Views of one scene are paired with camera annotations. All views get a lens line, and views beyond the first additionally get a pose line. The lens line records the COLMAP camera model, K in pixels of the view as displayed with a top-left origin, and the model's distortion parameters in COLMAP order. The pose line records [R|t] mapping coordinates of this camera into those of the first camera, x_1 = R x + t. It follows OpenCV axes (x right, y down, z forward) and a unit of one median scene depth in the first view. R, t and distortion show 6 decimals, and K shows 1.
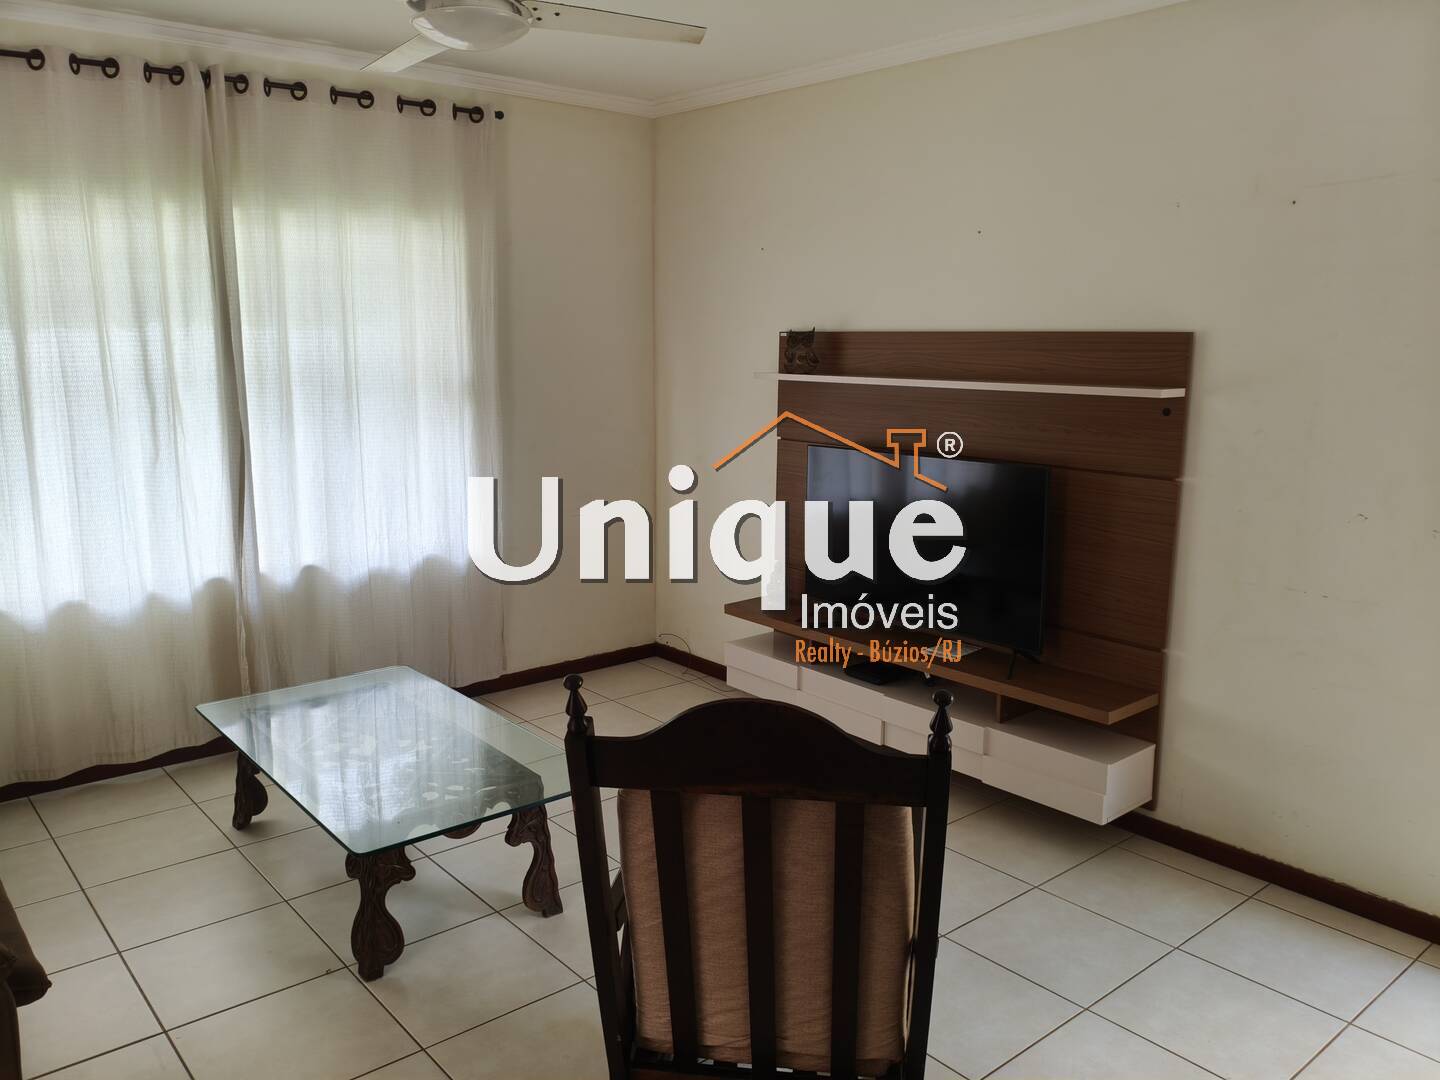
lens RADIAL K [[1105.1, 0, 718.1], [0, 1105.1, 541.4], [0, 0, 1]] dist [0.016113, -0.043059]
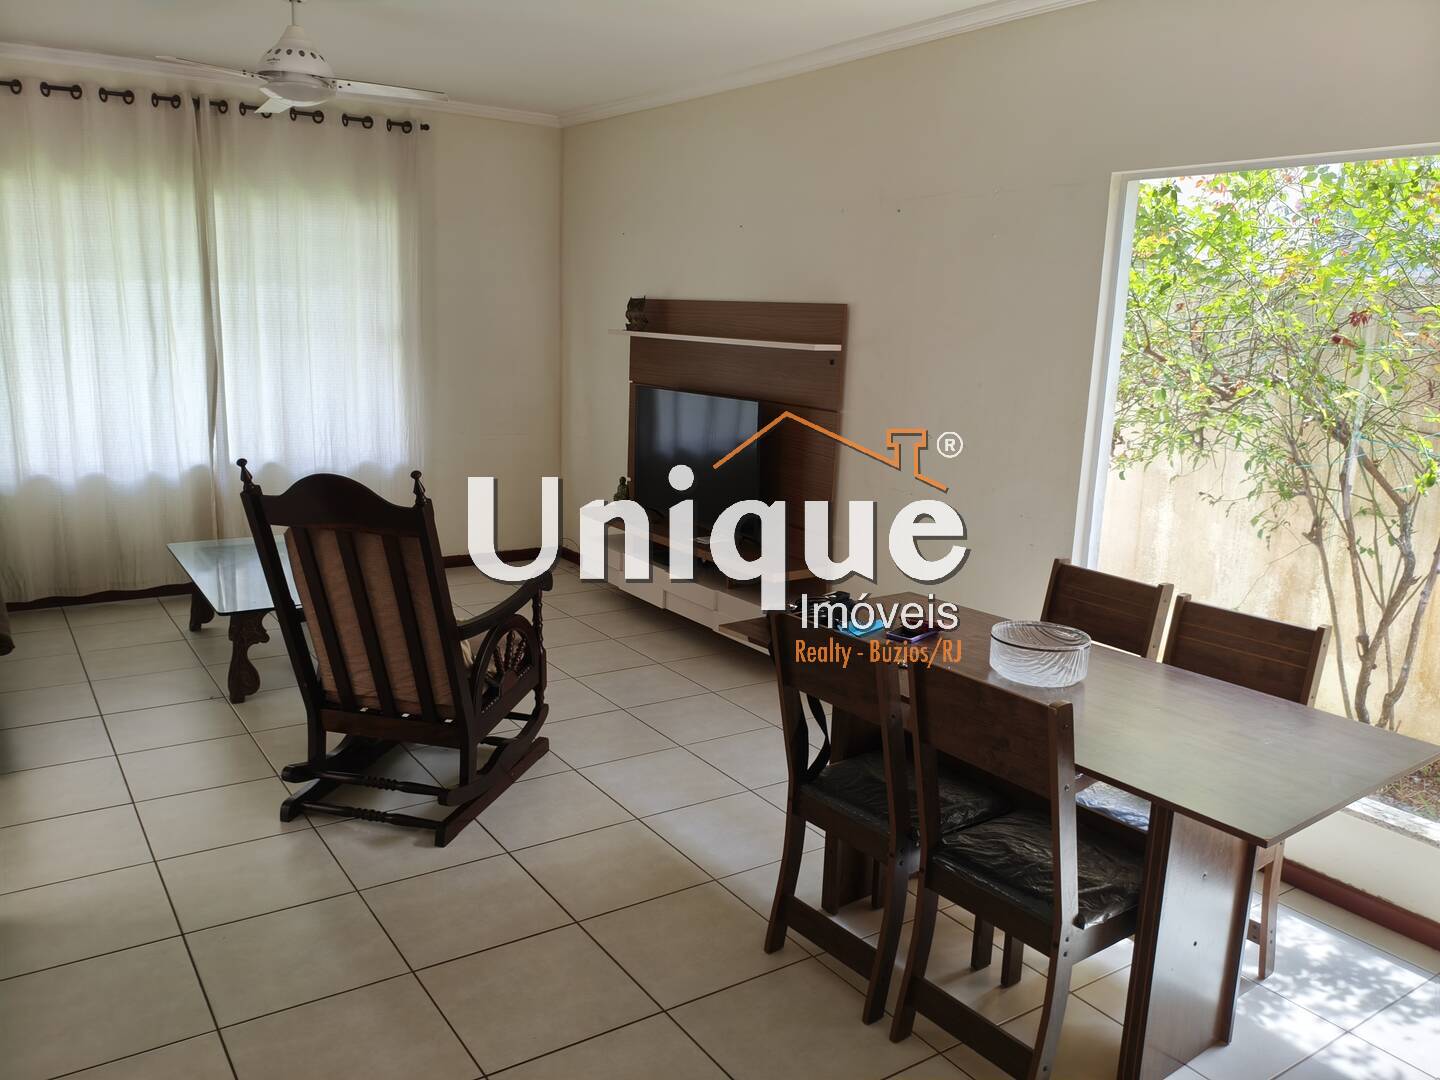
lens RADIAL K [[1105.1, 0, 722.4], [0, 1105.1, 543.6], [0, 0, 1]] dist [0.016113, -0.043059]
pose [[0.994315, 0.050818, -0.093570, 0.352982], [-0.048718, 0.998510, 0.024593, 0.071200], [0.094681, -0.019895, 0.995309, -0.339036]]
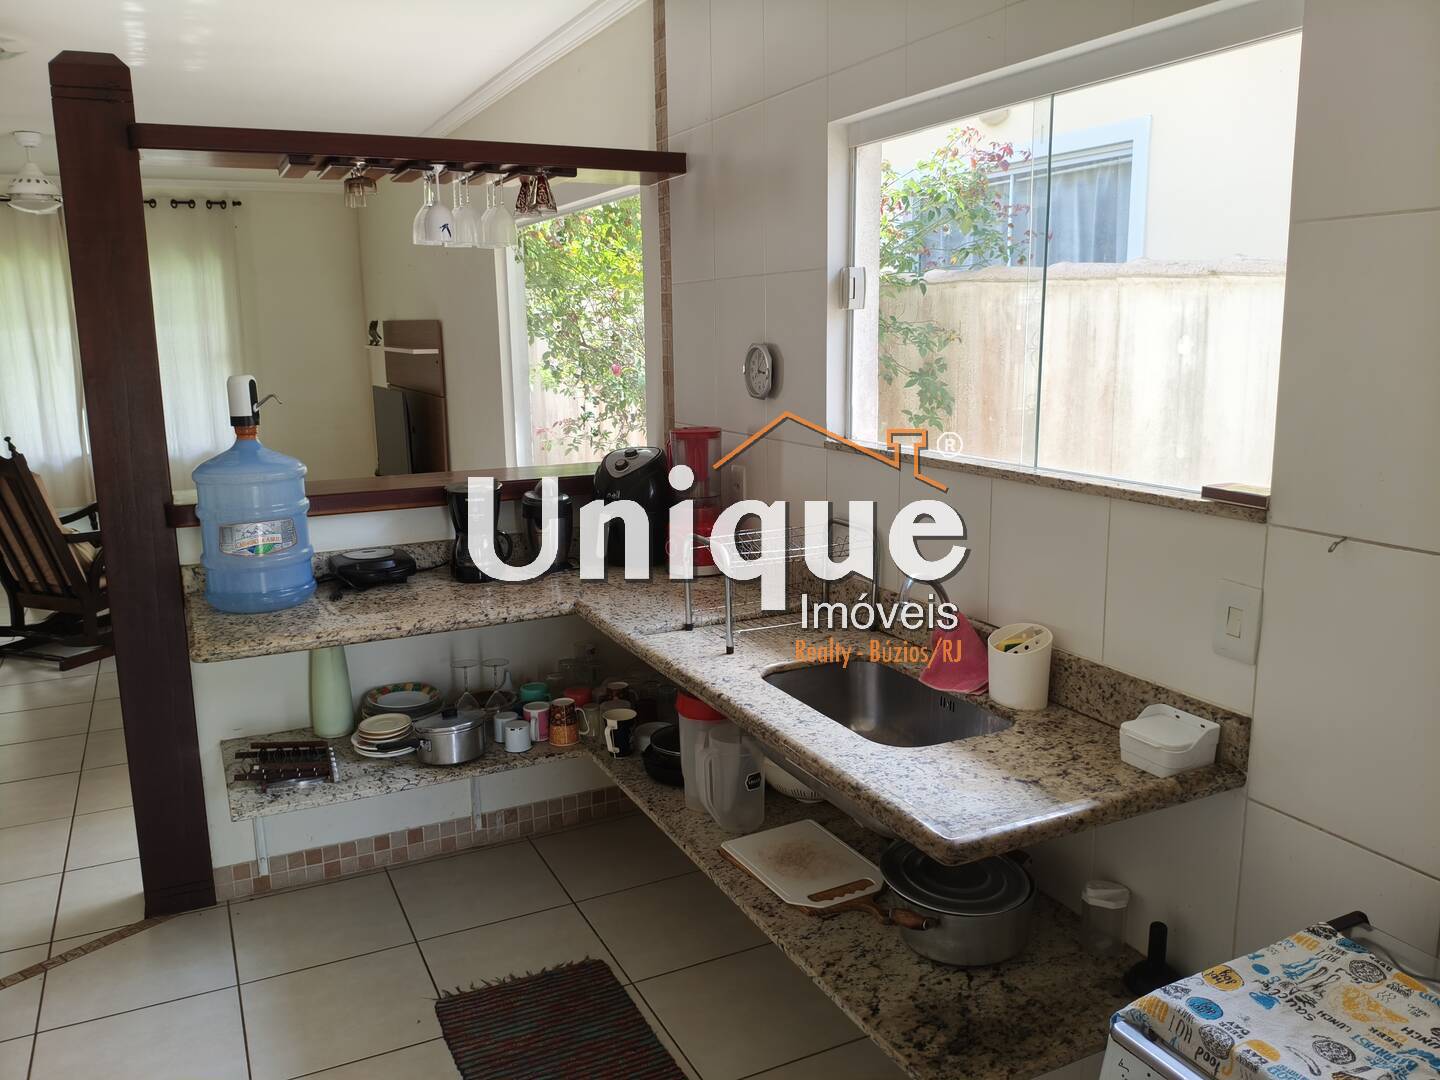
lens RADIAL K [[1105.1, 0, 717.5], [0, 1105.1, 535.9], [0, 0, 1]] dist [0.016113, -0.043059]
pose [[0.970574, 0.027841, -0.239187, 1.159149], [-0.025431, 0.999590, 0.013154, 0.126325], [0.239455, -0.006684, 0.970884, -0.644023]]
